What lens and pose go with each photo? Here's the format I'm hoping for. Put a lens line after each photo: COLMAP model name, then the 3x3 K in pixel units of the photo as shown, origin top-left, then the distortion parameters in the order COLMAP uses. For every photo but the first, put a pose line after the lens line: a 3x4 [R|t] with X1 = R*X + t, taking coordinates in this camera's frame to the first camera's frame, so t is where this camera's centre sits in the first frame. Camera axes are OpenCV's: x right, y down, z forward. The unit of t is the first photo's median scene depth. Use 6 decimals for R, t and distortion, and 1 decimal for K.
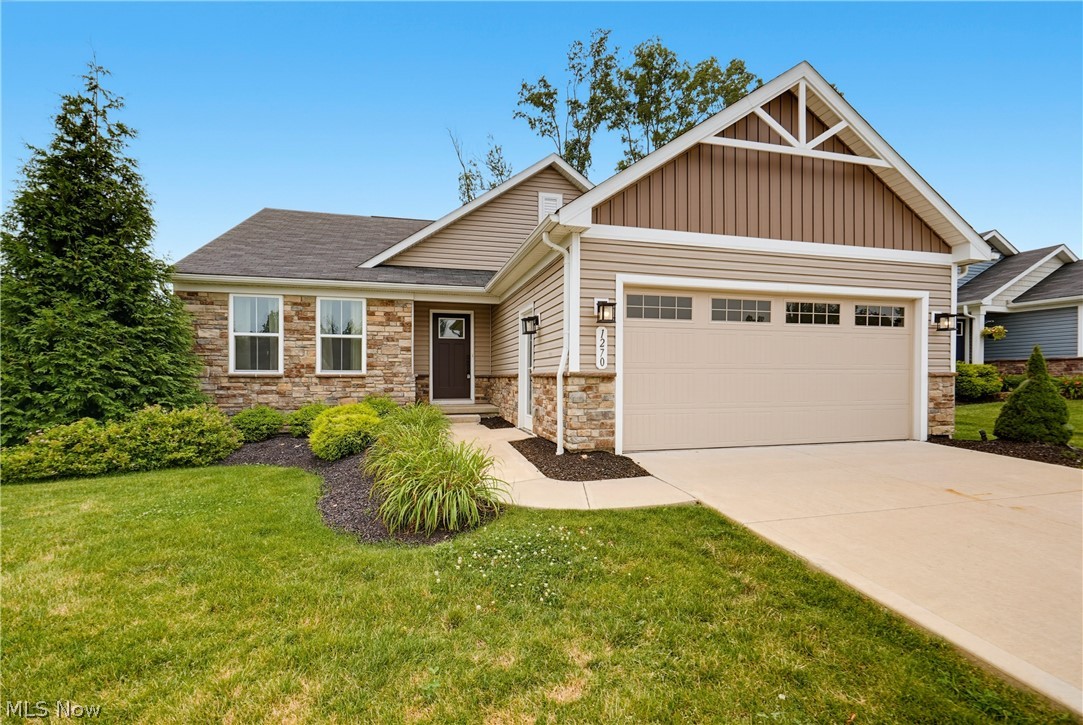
lens RADIAL K [[492.7, 0, 541.8], [0, 492.7, 374.0], [0, 0, 1]] dist [-0.003010, 0.000480]
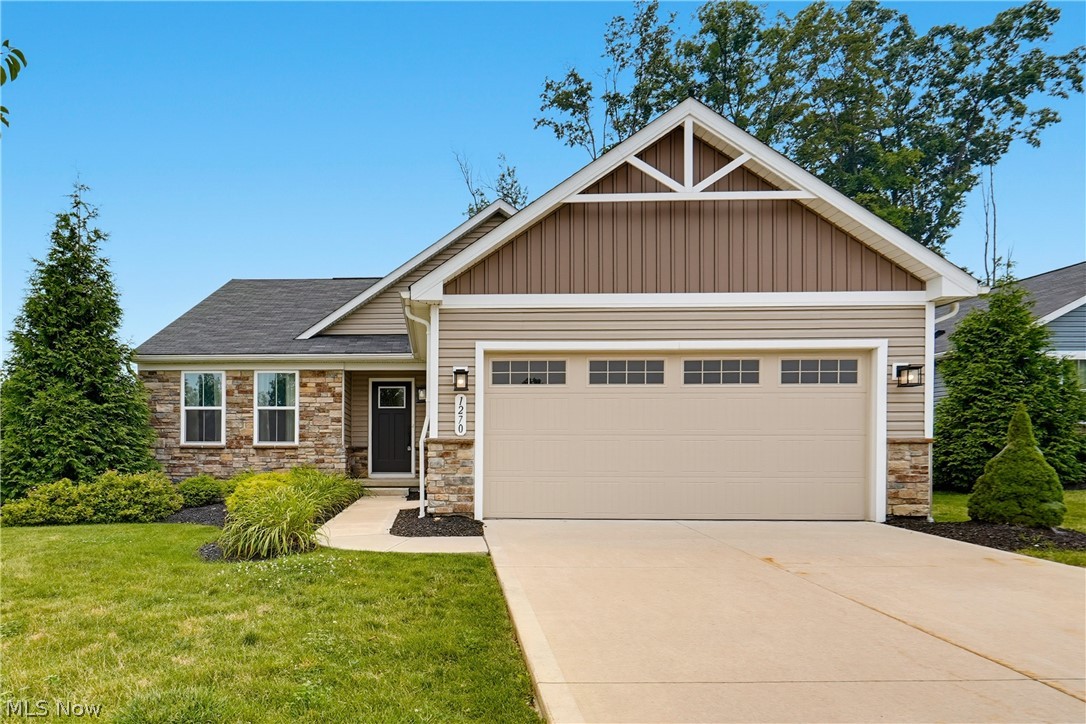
lens RADIAL K [[652.4, 0, 413.7], [0, 652.4, 447.1], [0, 0, 1]] dist [-0.006460, 0.003657]
pose [[0.952643, -0.002181, -0.304083, 0.341061], [-0.000932, 0.999949, -0.010091, 0.021514], [0.304089, 0.009897, 0.952592, -0.248425]]
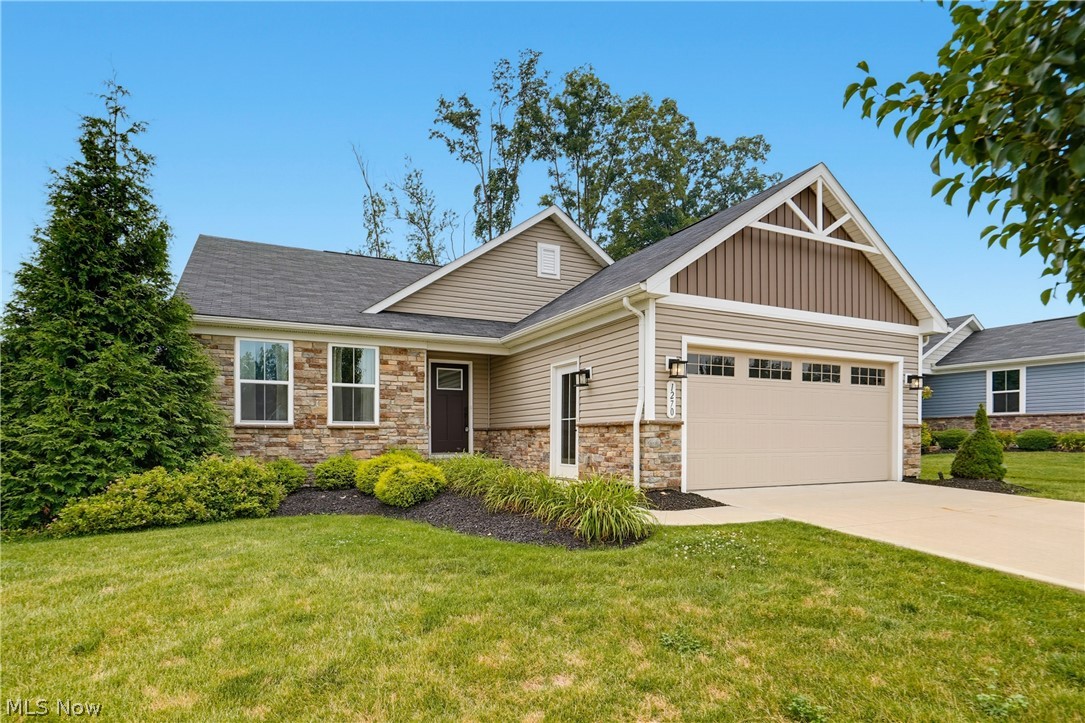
lens RADIAL K [[584.7, 0, 533.6], [0, 584.7, 432.6], [0, 0, 1]] dist [-0.003567, -0.000294]
pose [[0.980887, 0.001356, 0.194574, -0.354209], [-0.000623, 0.999992, -0.003827, 0.022314], [-0.194578, 0.003633, 0.980880, -0.211148]]
